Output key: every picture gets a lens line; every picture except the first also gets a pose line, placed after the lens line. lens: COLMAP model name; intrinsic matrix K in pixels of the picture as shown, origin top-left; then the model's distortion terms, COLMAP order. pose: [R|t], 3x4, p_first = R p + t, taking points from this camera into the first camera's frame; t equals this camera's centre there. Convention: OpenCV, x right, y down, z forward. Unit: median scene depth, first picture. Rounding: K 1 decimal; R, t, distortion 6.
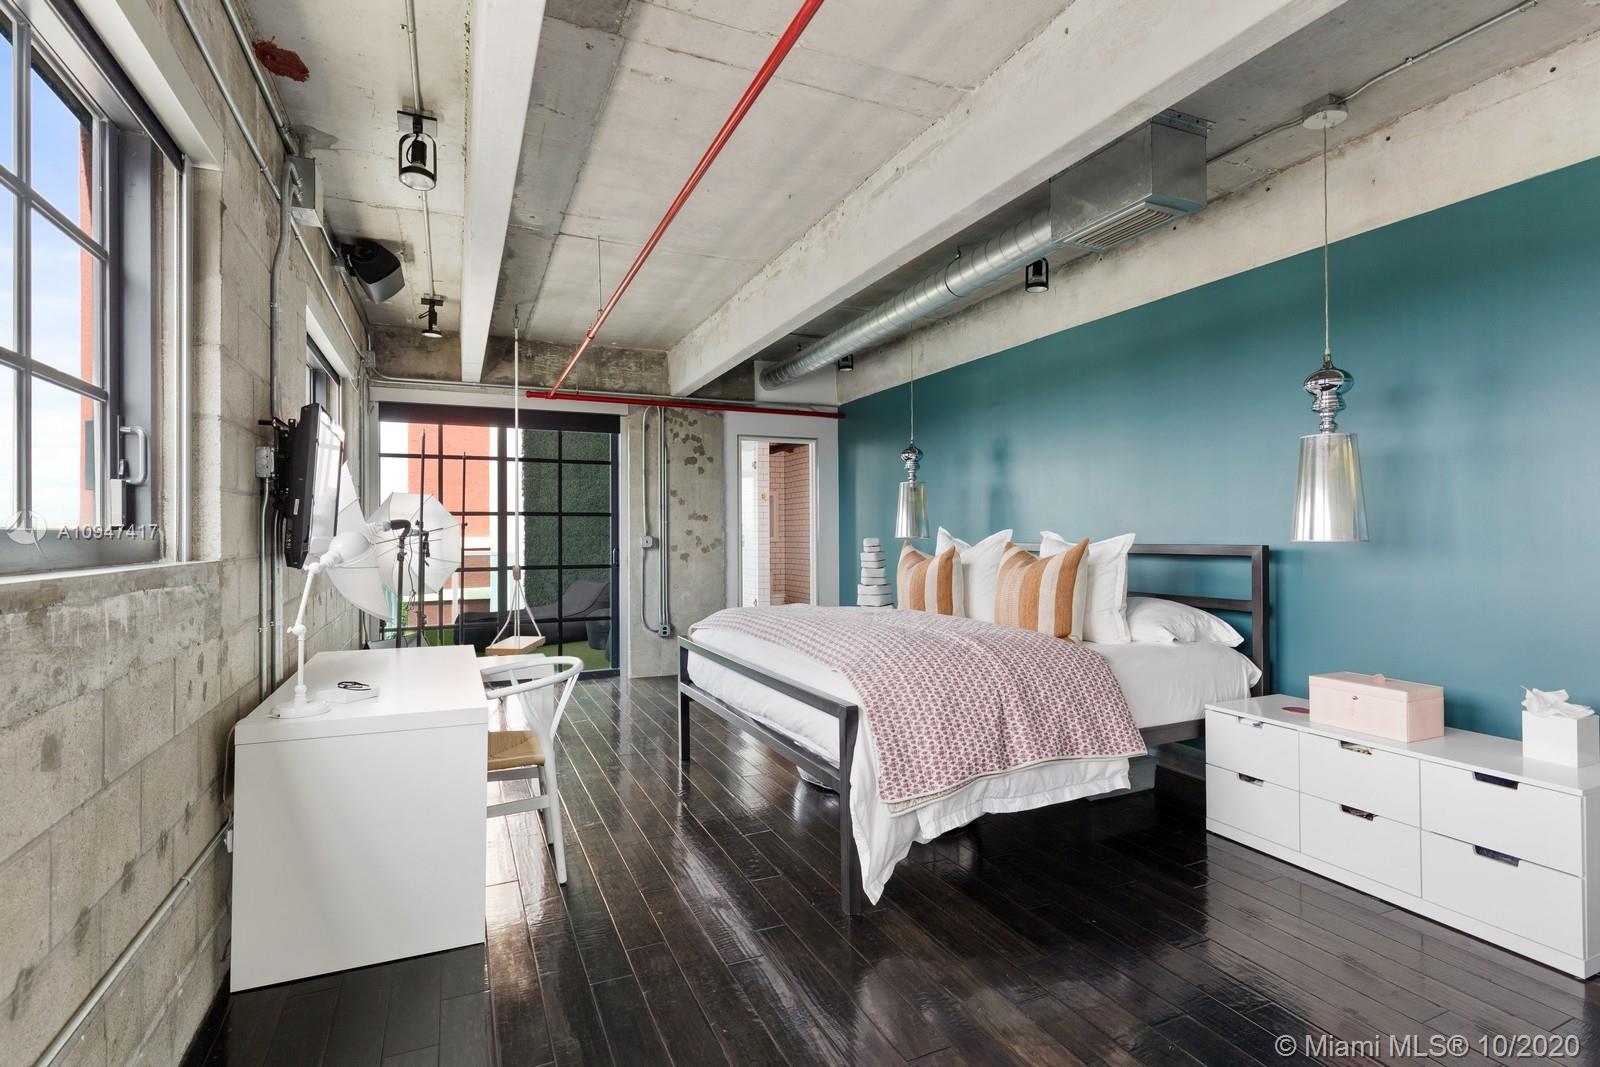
lens RADIAL K [[752.5, 0, 800.0], [0, 752.5, 533.5], [0, 0, 1]] dist [-0.000394, -0.000052]
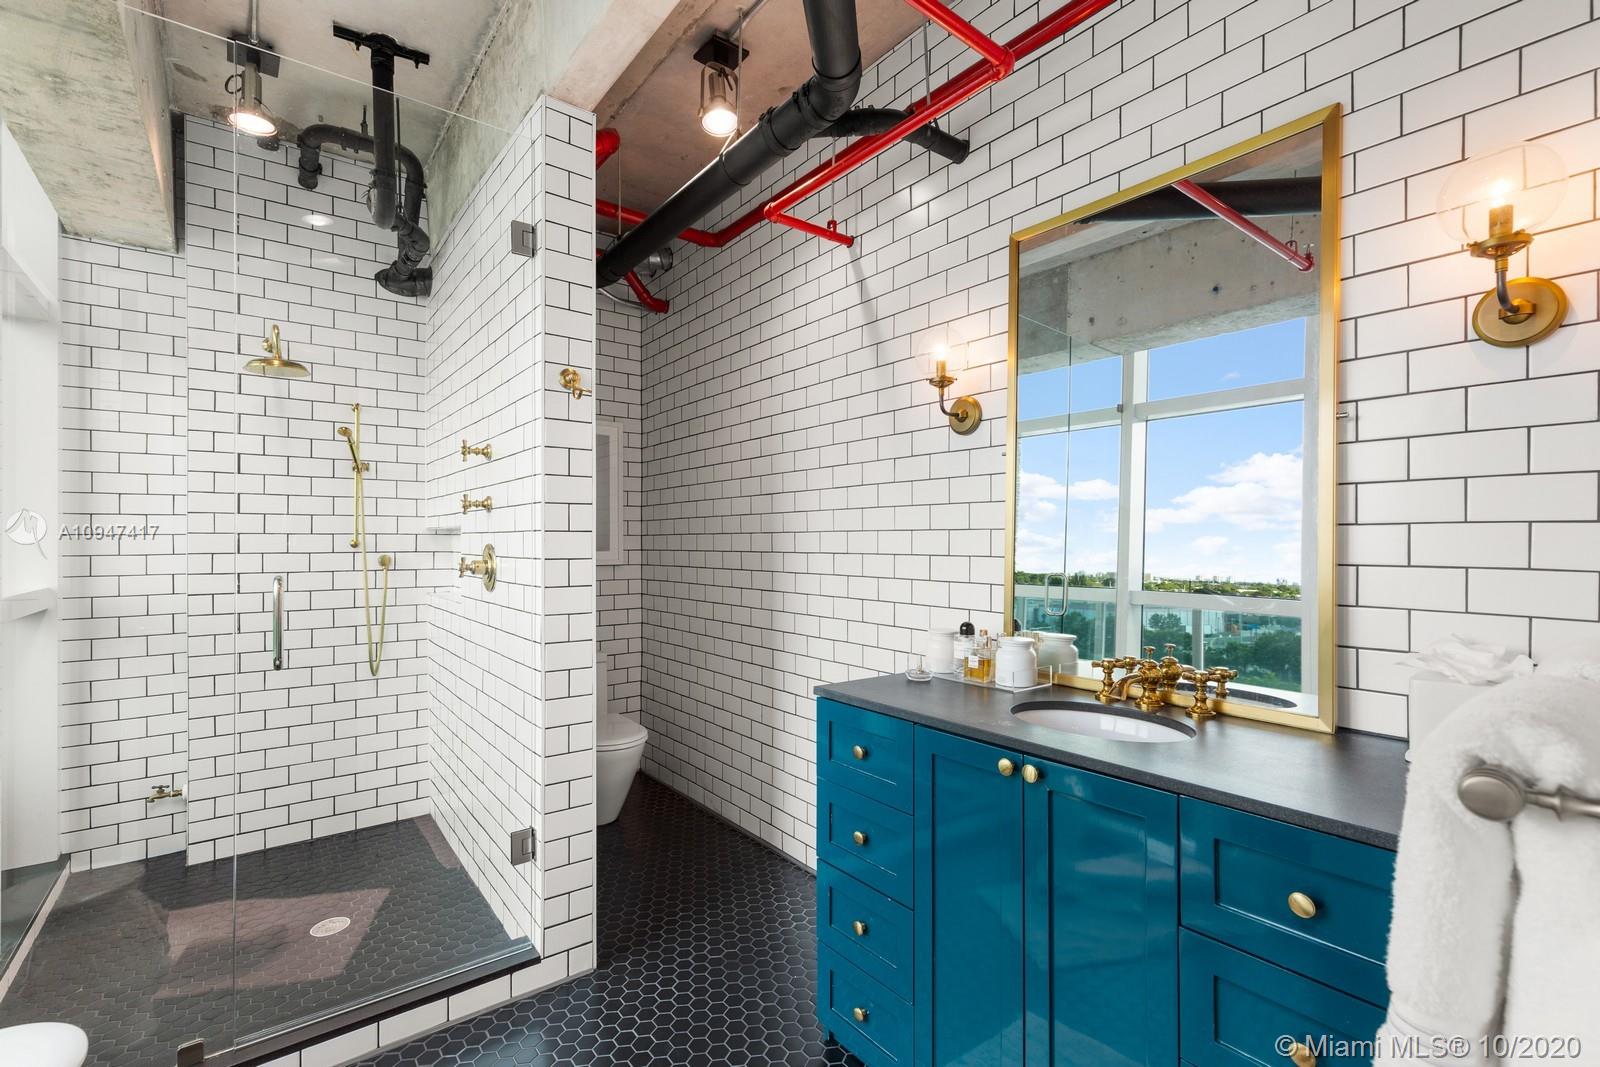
lens RADIAL K [[719.2, 0, 804.0], [0, 719.2, 545.4], [0, 0, 1]] dist [0.000948, 0.000204]
pose [[0.972064, 0.002725, 0.234702, -0.025415], [-0.002113, 0.999994, -0.002861, 0.002737], [-0.234708, 0.002285, 0.972063, 0.644780]]
